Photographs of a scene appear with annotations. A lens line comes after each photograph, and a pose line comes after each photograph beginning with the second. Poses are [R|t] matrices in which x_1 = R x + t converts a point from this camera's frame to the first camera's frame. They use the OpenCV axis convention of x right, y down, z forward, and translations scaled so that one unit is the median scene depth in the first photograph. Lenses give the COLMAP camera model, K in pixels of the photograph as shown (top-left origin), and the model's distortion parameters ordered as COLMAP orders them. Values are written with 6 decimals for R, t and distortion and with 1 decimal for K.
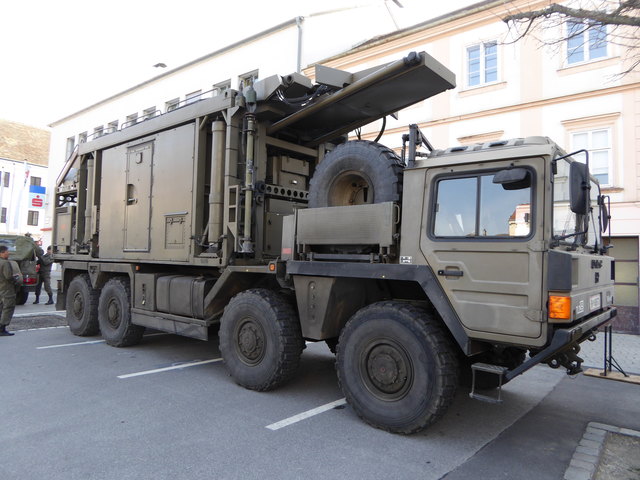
lens RADIAL K [[451.2, 0, 320.0], [0, 451.2, 240.0], [0, 0, 1]] dist [-0.031536, 0.009393]
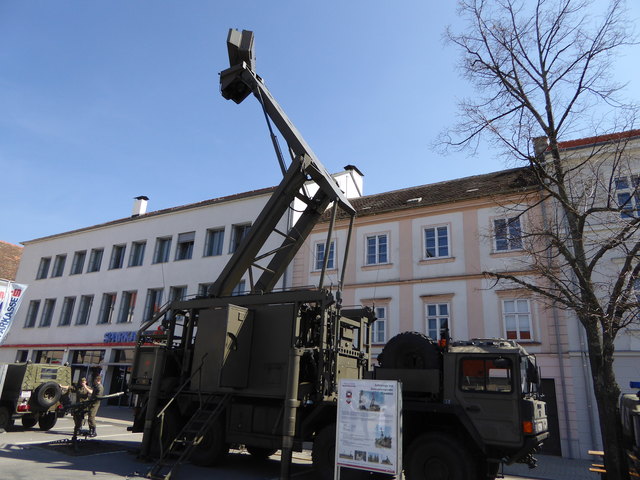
lens RADIAL K [[451.2, 0, 320.0], [0, 451.2, 240.0], [0, 0, 1]] dist [-0.031536, 0.009393]
pose [[0.986841, 0.064169, 0.148414, -0.651084], [-0.023759, 0.965463, -0.259455, -0.108689], [-0.159937, 0.252515, 0.954283, -0.876962]]
